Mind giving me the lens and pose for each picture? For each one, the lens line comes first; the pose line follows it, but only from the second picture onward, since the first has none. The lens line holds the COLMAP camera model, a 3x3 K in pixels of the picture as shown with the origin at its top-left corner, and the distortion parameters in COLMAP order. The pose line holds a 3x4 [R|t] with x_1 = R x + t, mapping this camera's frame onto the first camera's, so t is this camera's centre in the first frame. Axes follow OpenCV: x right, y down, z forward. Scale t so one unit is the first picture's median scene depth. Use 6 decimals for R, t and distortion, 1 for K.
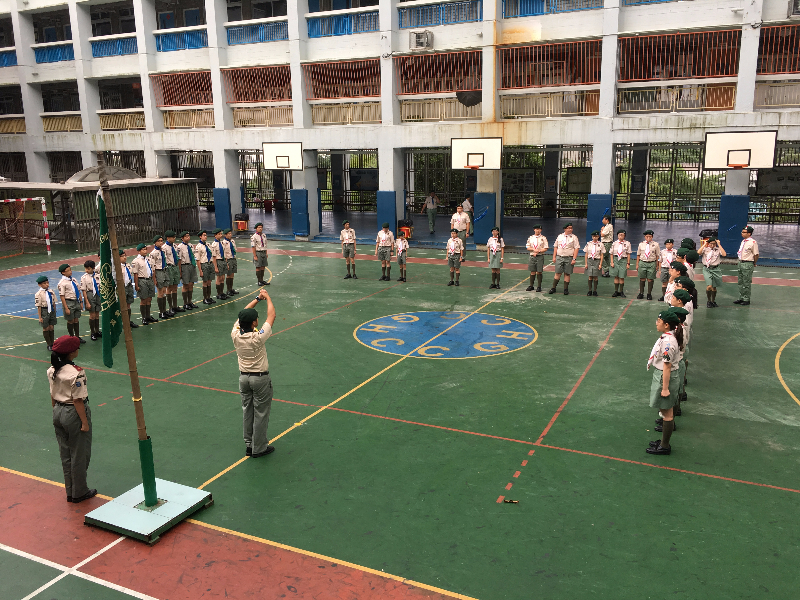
lens RADIAL K [[690.7, 0, 401.8], [0, 690.7, 301.2], [0, 0, 1]] dist [0.072187, -0.097951]
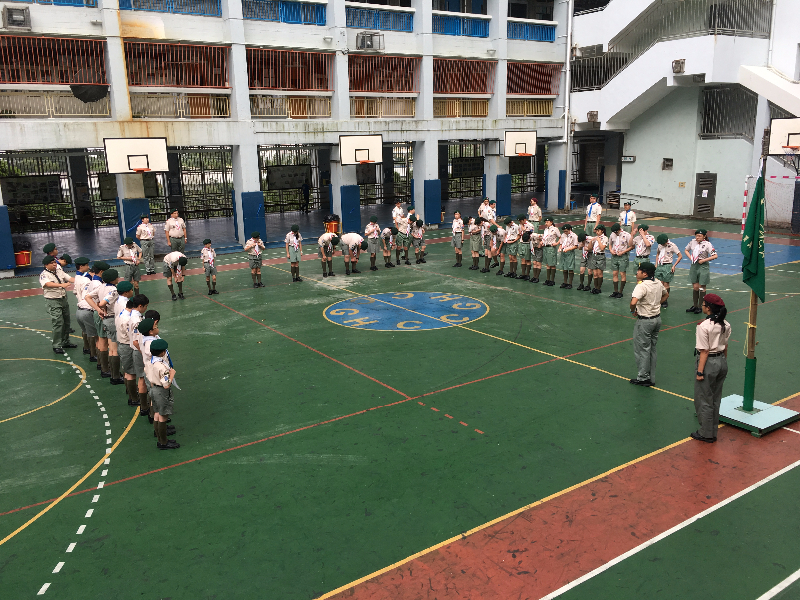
lens RADIAL K [[690.7, 0, 401.3], [0, 690.7, 299.9], [0, 0, 1]] dist [0.072187, -0.097951]
pose [[0.503816, -0.190187, 0.842614, -2.844355], [0.204127, 0.974047, 0.097801, -0.258661], [-0.839346, 0.122726, 0.529562, 1.372441]]
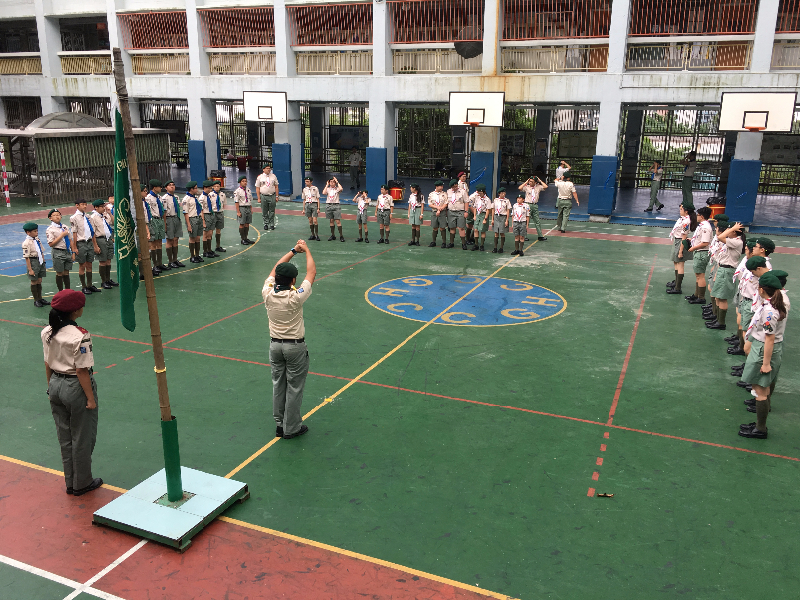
lens RADIAL K [[724.6, 0, 422.6], [0, 724.6, 296.2], [0, 0, 1]] dist [0.065989, -0.063986]
pose [[0.998693, 0.015699, 0.048649, -0.040415], [-0.017695, 0.999008, 0.040861, 0.005503], [-0.047959, -0.041669, 0.997980, 0.050604]]
